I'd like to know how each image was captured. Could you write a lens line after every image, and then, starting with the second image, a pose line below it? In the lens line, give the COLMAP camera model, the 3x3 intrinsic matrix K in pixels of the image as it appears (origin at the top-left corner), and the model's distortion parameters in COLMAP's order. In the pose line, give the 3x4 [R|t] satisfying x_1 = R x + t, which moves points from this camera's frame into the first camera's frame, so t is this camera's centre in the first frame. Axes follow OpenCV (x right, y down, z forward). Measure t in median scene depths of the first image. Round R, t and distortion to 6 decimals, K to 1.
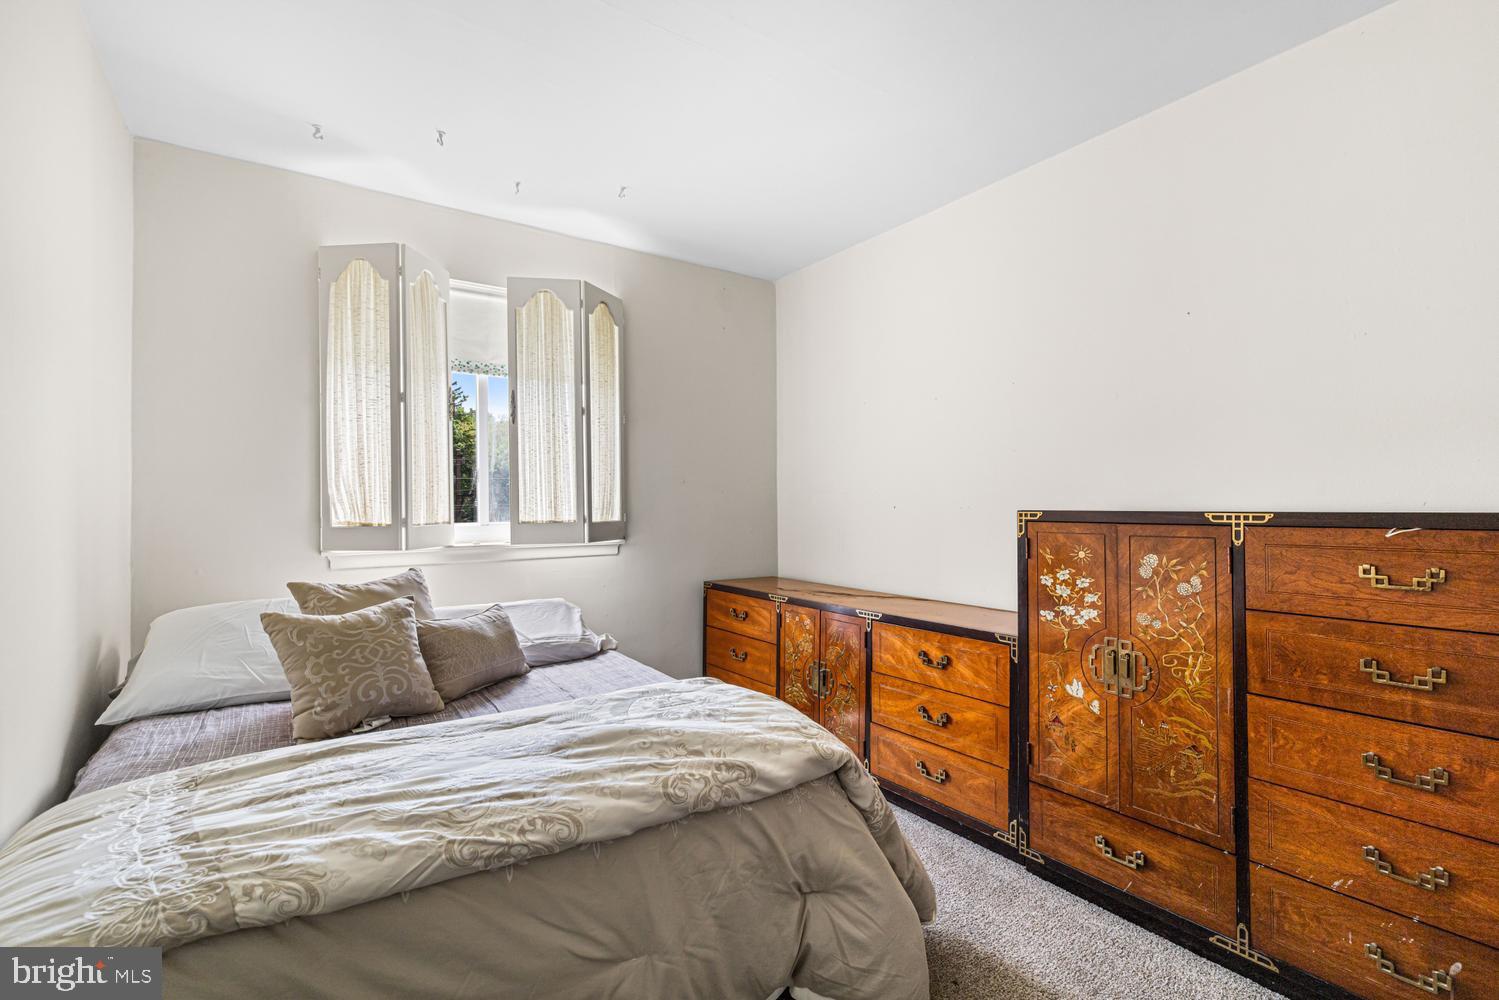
lens RADIAL K [[669.3, 0, 748.2], [0, 669.3, 507.9], [0, 0, 1]] dist [-0.000256, 0.000220]
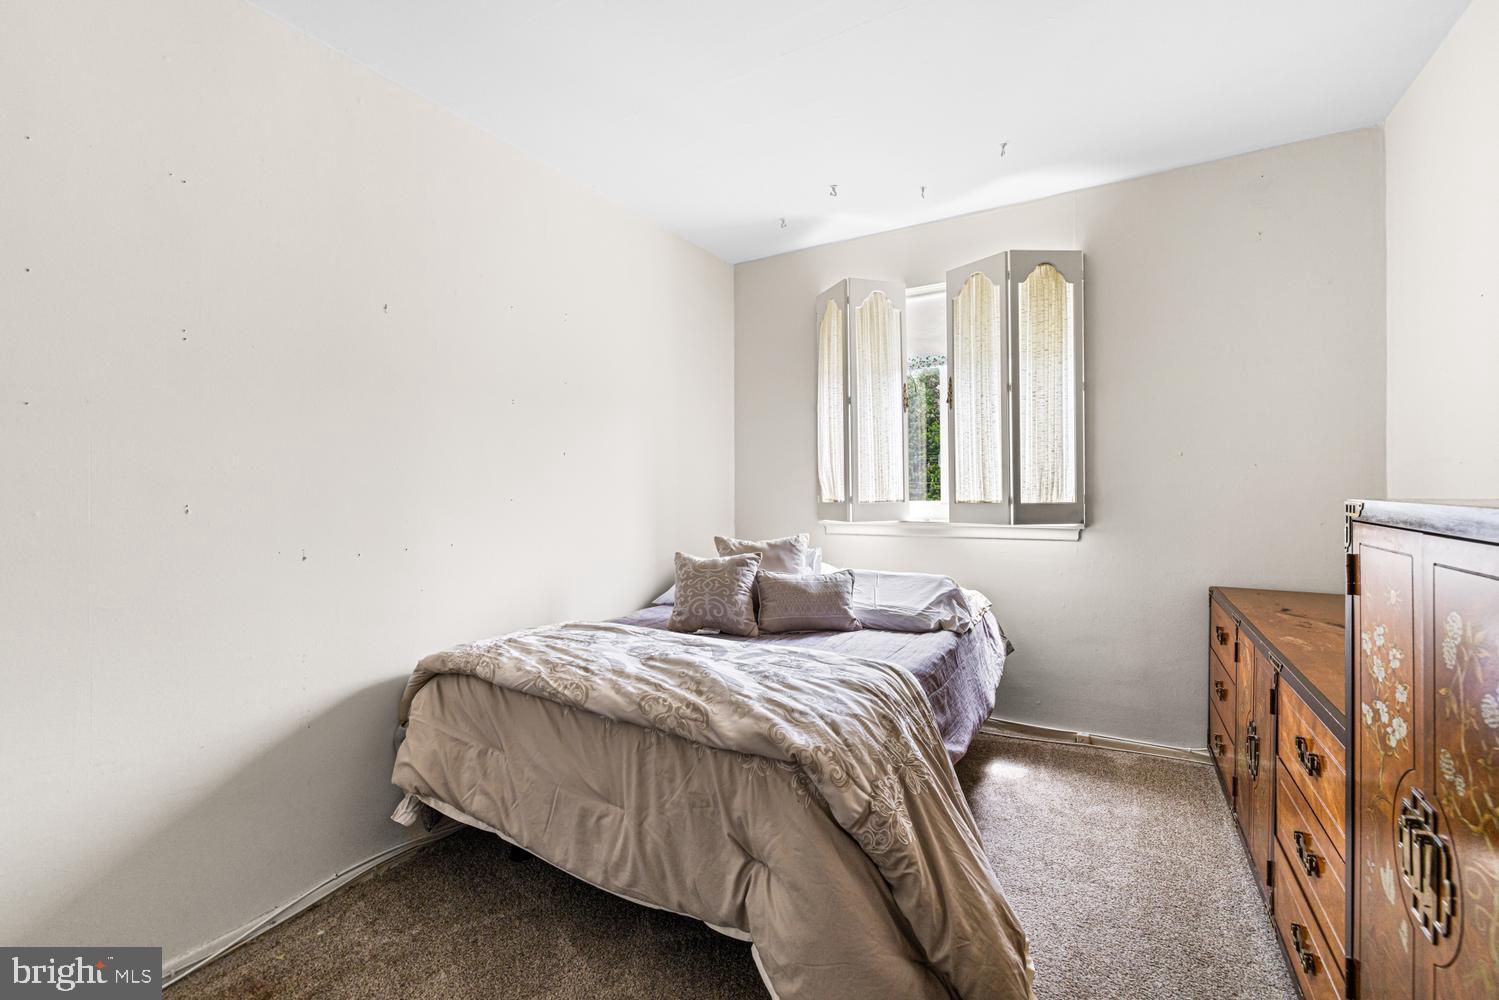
lens RADIAL K [[673.0, 0, 749.5], [0, 673.0, 500.0], [0, 0, 1]] dist [-0.003366, -0.000241]
pose [[0.404389, 0.018605, -0.914398, 0.715277], [0.002496, 0.999767, 0.021446, -0.006942], [0.914584, -0.010955, 0.404249, 0.393922]]
